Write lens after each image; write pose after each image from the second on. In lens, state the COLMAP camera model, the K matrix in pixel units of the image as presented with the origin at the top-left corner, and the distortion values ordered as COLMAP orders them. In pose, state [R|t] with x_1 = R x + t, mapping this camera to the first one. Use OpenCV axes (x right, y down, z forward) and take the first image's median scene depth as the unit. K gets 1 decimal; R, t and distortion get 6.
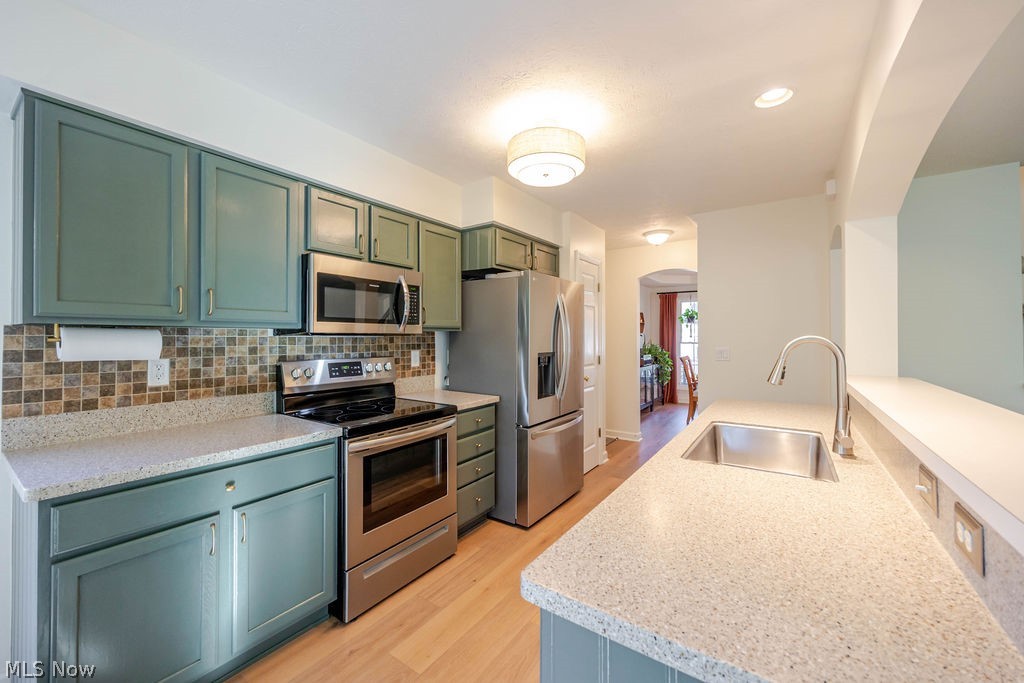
lens RADIAL K [[403.4, 0, 505.5], [0, 403.4, 334.6], [0, 0, 1]] dist [0.000698, -0.000110]
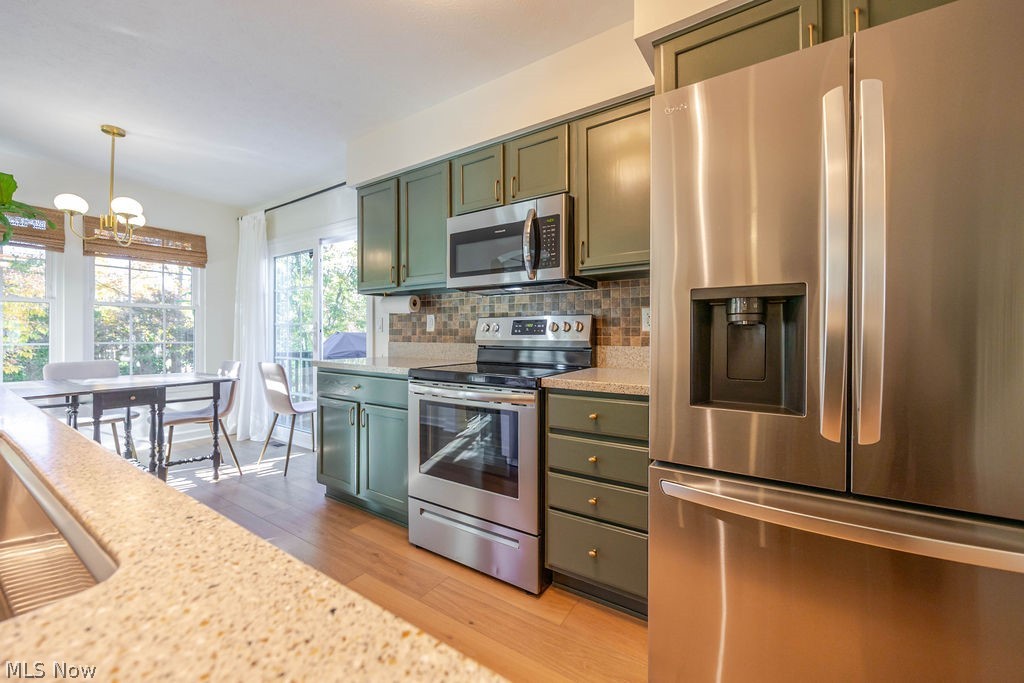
lens RADIAL K [[403.4, 0, 505.7], [0, 403.4, 339.2], [0, 0, 1]] dist [0.000698, -0.000110]
pose [[0.020849, 0.009363, -0.999739, 0.648906], [0.004094, 0.999947, 0.009451, 0.126107], [0.999774, -0.004290, 0.020809, 1.112067]]
